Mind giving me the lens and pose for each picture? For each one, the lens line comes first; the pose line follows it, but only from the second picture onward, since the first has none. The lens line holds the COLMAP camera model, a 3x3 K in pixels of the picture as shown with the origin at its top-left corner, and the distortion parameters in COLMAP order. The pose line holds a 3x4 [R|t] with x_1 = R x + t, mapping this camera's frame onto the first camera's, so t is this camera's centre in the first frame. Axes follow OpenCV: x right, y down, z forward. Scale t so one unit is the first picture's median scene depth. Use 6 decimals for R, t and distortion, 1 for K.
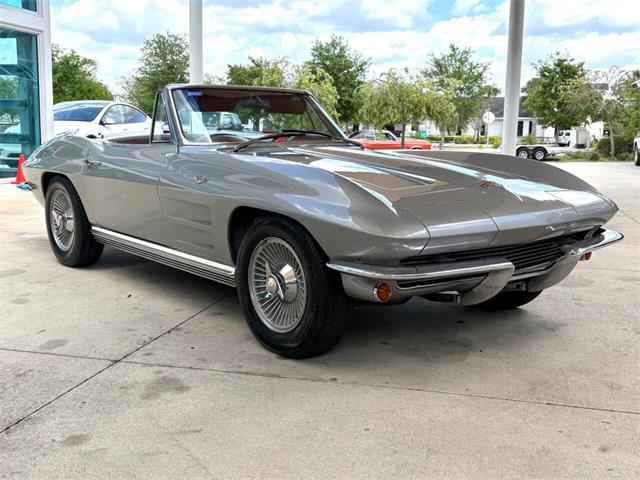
lens RADIAL K [[760.8, 0, 320.0], [0, 760.8, 240.0], [0, 0, 1]] dist [0.004781, -0.032634]
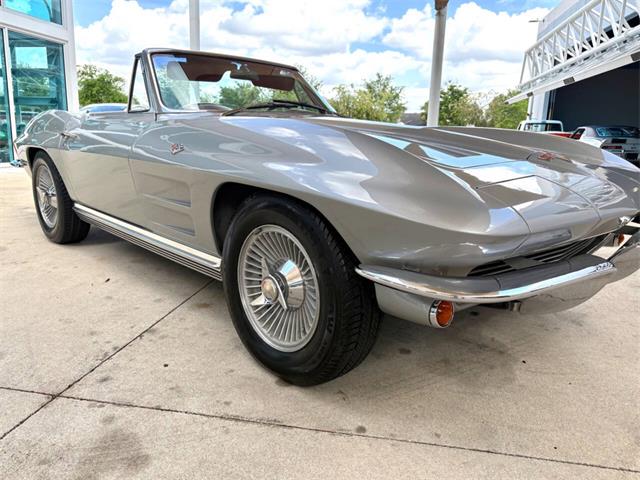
lens RADIAL K [[499.5, 0, 320.0], [0, 499.5, 240.0], [0, 0, 1]] dist [0.002588, 0.000206]
pose [[0.997402, -0.000021, 0.072037, -0.036124], [-0.004578, 0.997960, 0.063677, -0.014714], [-0.071891, -0.063841, 0.995367, 0.373662]]
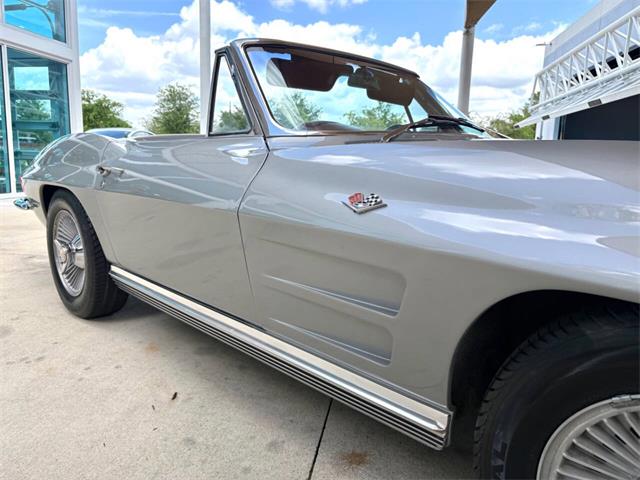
lens RADIAL K [[499.5, 0, 320.0], [0, 499.5, 240.0], [0, 0, 1]] dist [0.002588, 0.000206]
pose [[0.996243, -0.003579, 0.086523, -0.168130], [0.002155, 0.999861, 0.016549, -0.052147], [-0.086570, -0.016301, 0.996112, 0.596152]]
